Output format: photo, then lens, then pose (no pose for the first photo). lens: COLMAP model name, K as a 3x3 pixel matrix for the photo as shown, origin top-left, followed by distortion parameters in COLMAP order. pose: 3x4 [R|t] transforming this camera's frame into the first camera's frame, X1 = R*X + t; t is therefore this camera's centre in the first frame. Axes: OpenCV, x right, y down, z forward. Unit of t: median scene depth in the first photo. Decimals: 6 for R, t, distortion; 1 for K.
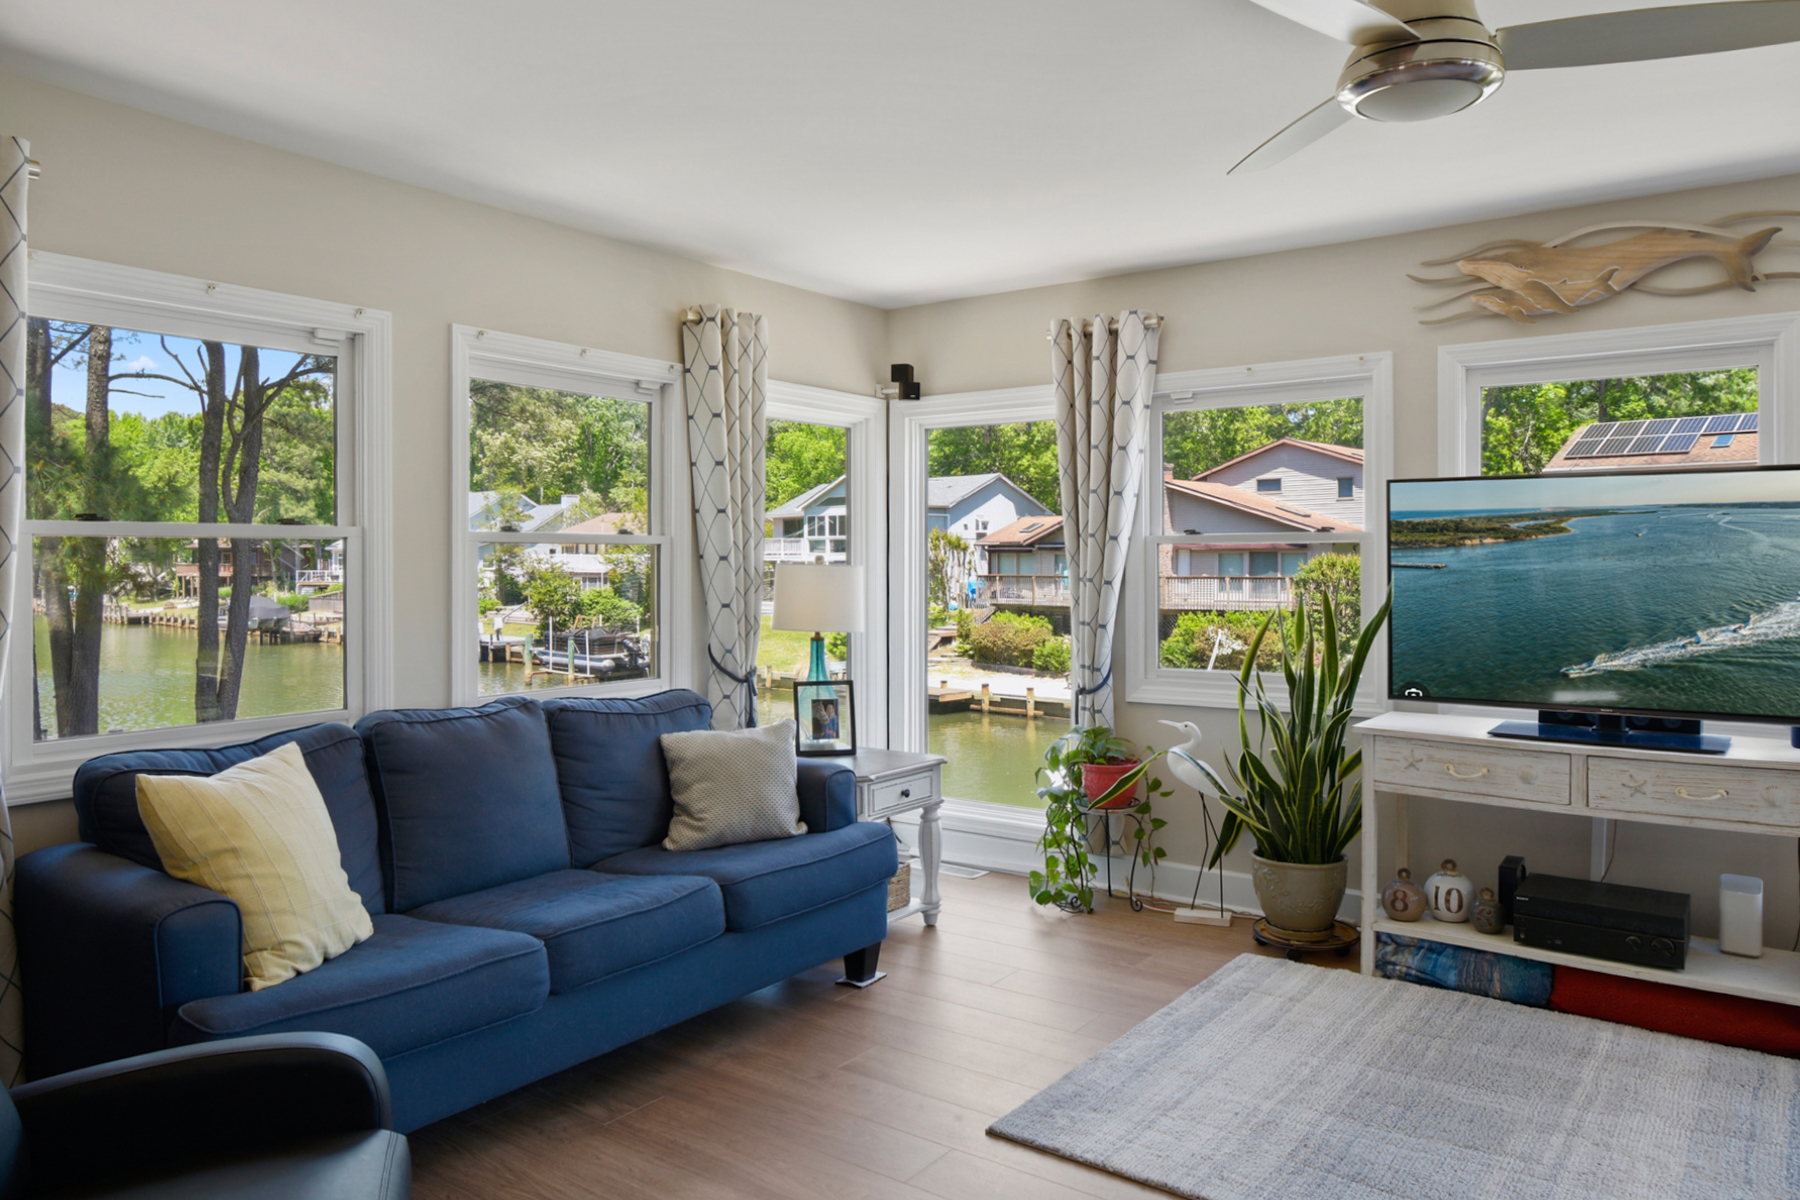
lens RADIAL K [[1239.7, 0, 901.9], [0, 1239.7, 568.1], [0, 0, 1]] dist [-0.001749, 0.000944]
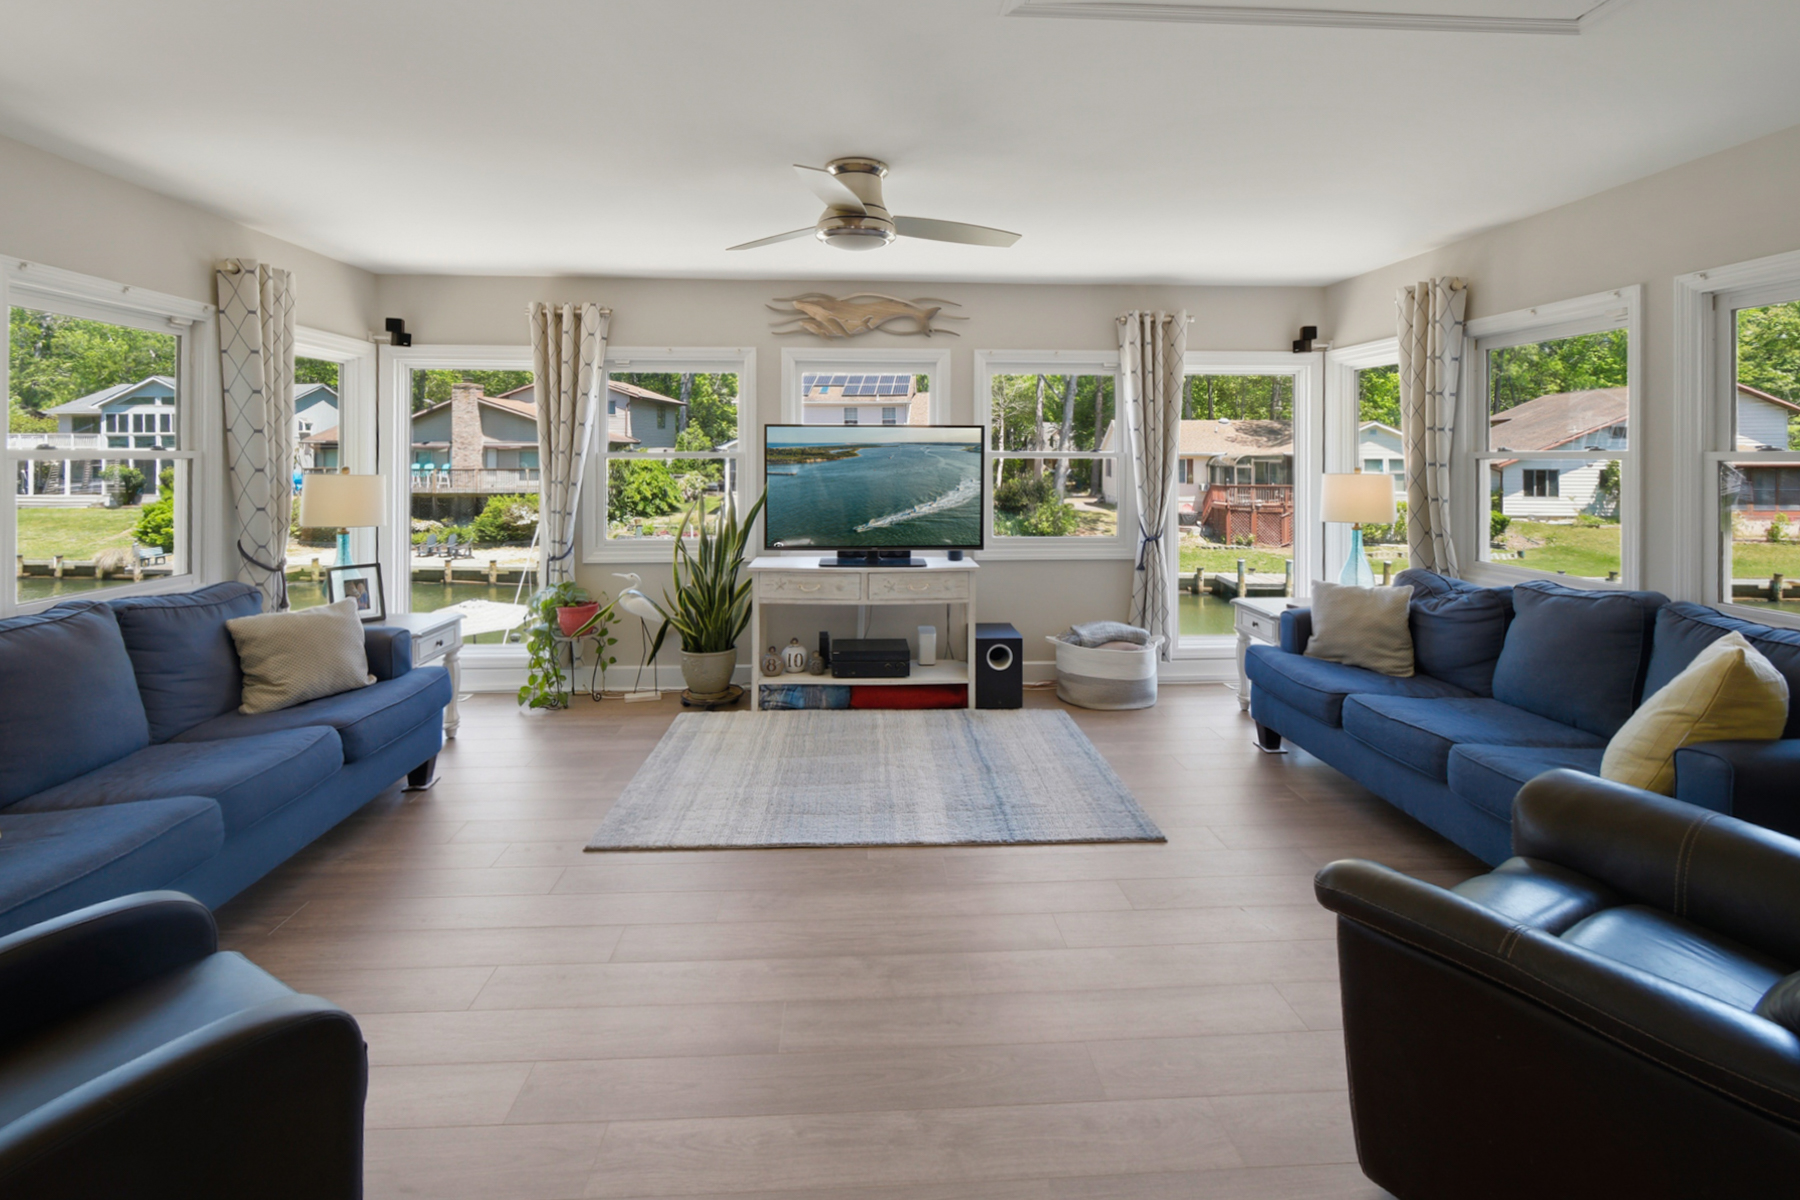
lens RADIAL K [[852.4, 0, 901.7], [0, 852.4, 461.1], [0, 0, 1]] dist [0.002176, 0.000011]
pose [[0.775018, -0.000446, 0.631939, -0.182231], [0.000363, 1.000000, 0.000260, -0.016515], [-0.631940, 0.000028, 0.775018, -0.041137]]
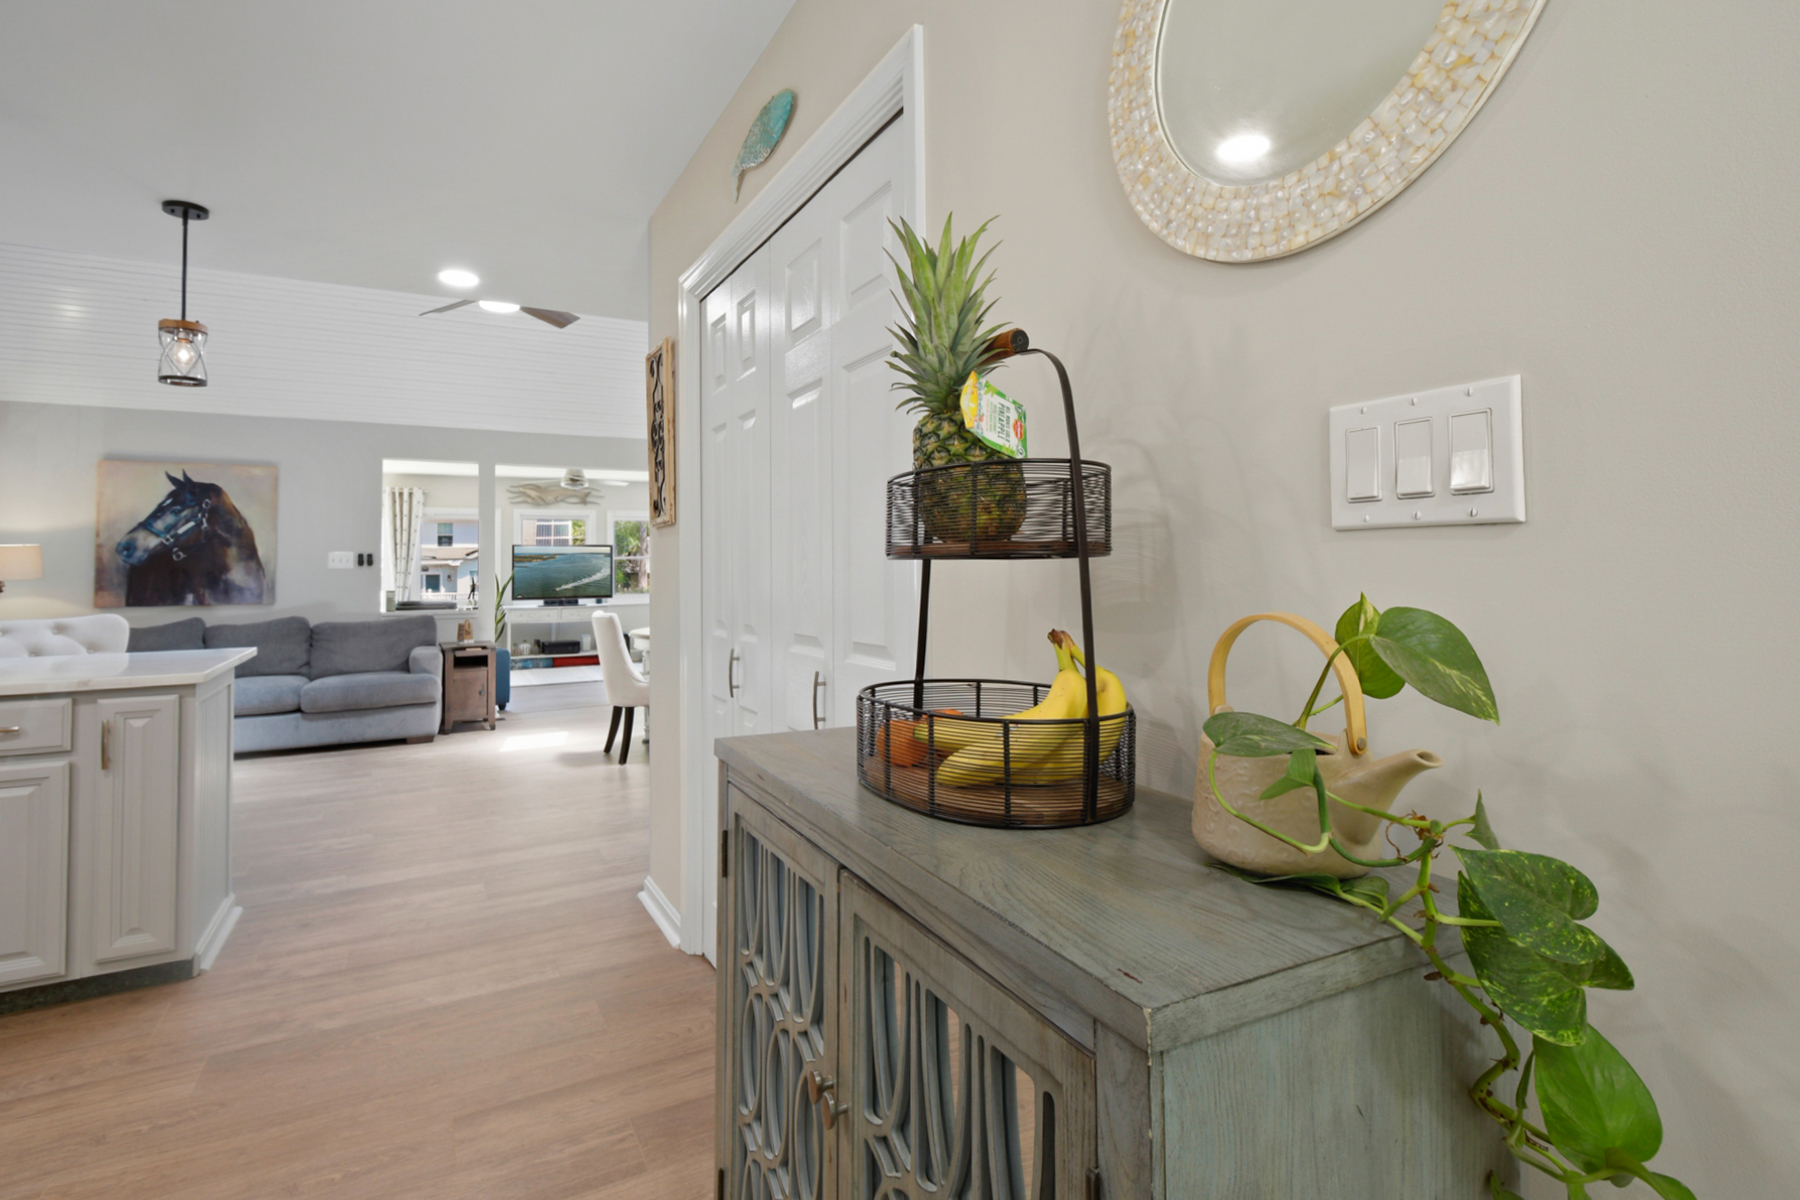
lens RADIAL K [[874.7, 0, 894.3], [0, 874.7, 552.8], [0, 0, 1]] dist [-0.001194, -0.000020]
pose [[0.459215, -0.002860, 0.888321, -1.294031], [0.010643, 0.999941, -0.002283, -0.022957], [-0.888261, 0.010503, 0.459218, -1.159653]]
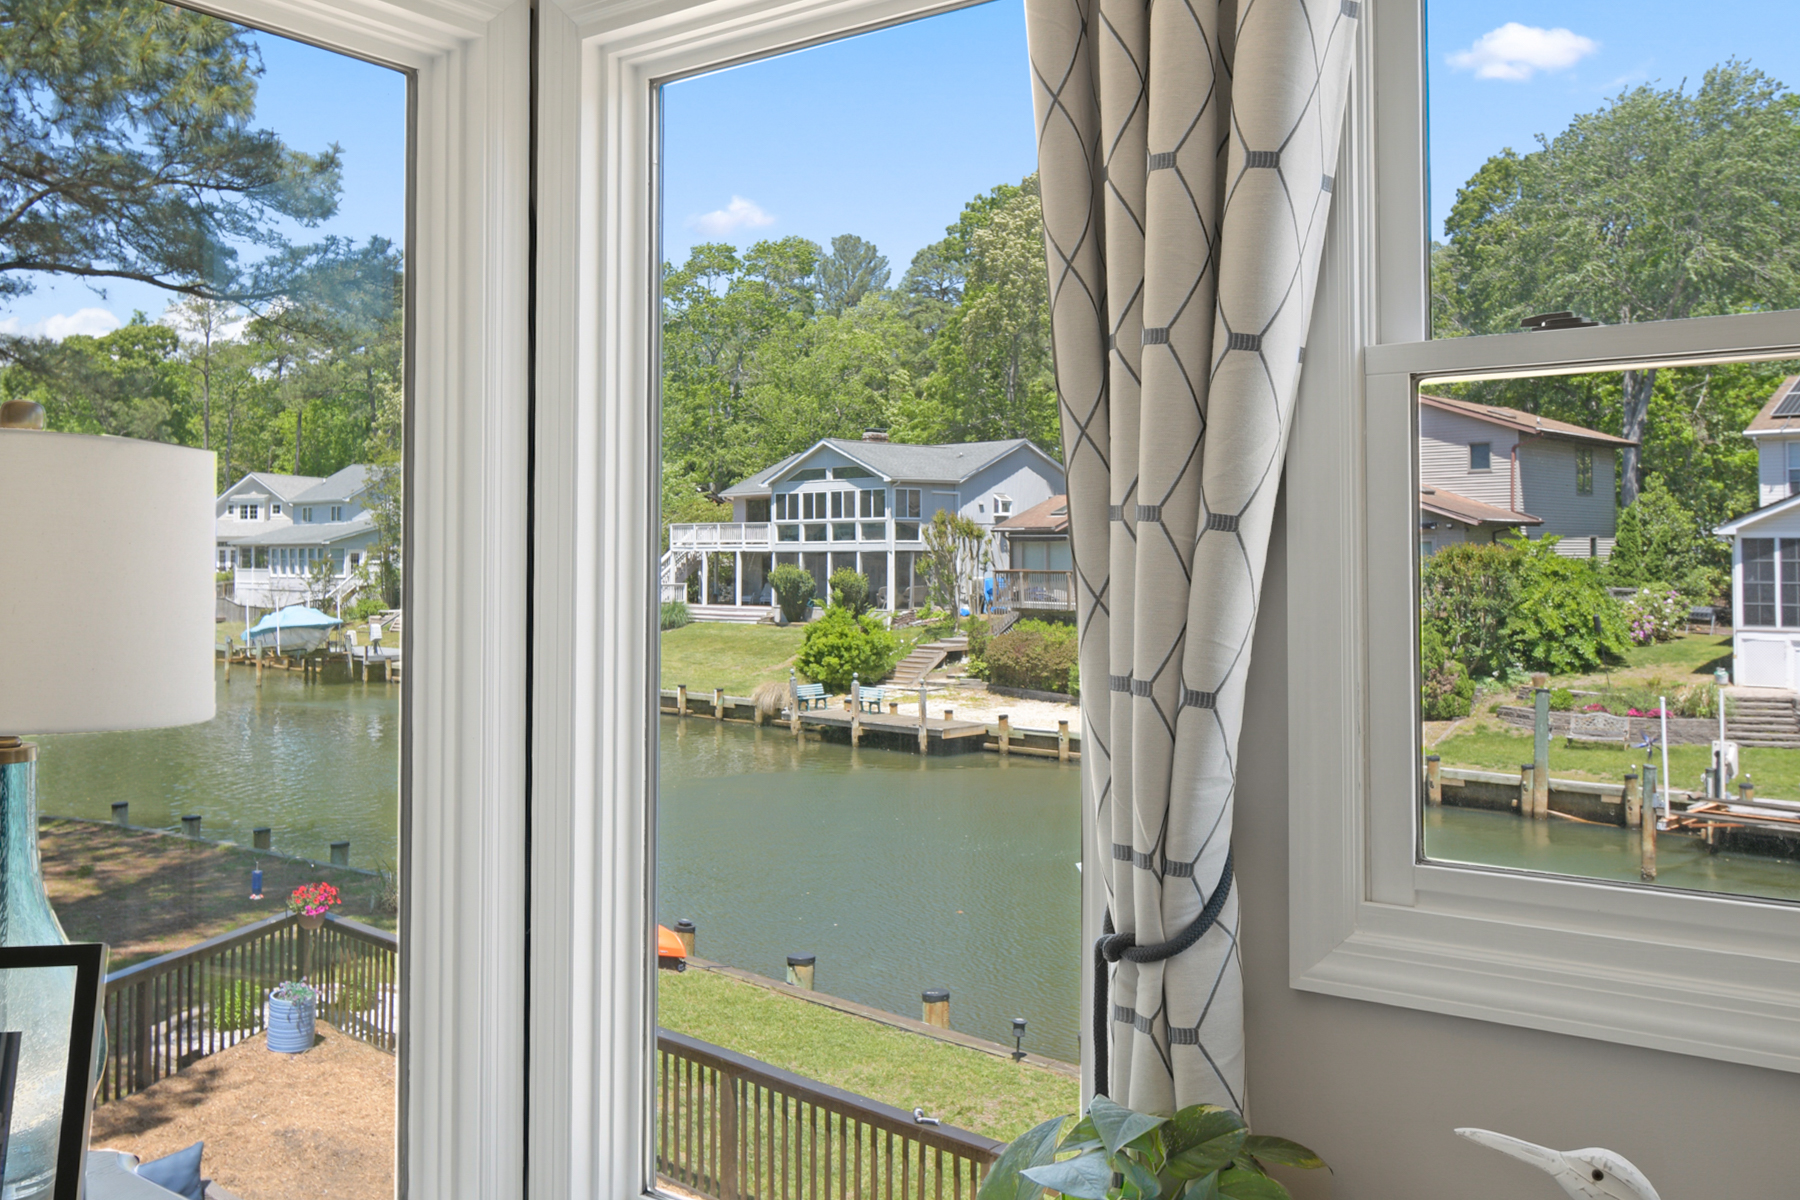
lens RADIAL K [[1549.4, 0, 907.0], [0, 1549.4, 514.1], [0, 0, 1]] dist [0.001631, 0.002388]
pose [[0.999997, 0.002475, -0.000390, 0.107754], [-0.002486, 0.999492, -0.031764, 0.020889], [0.000311, 0.031765, 0.999495, 0.721031]]
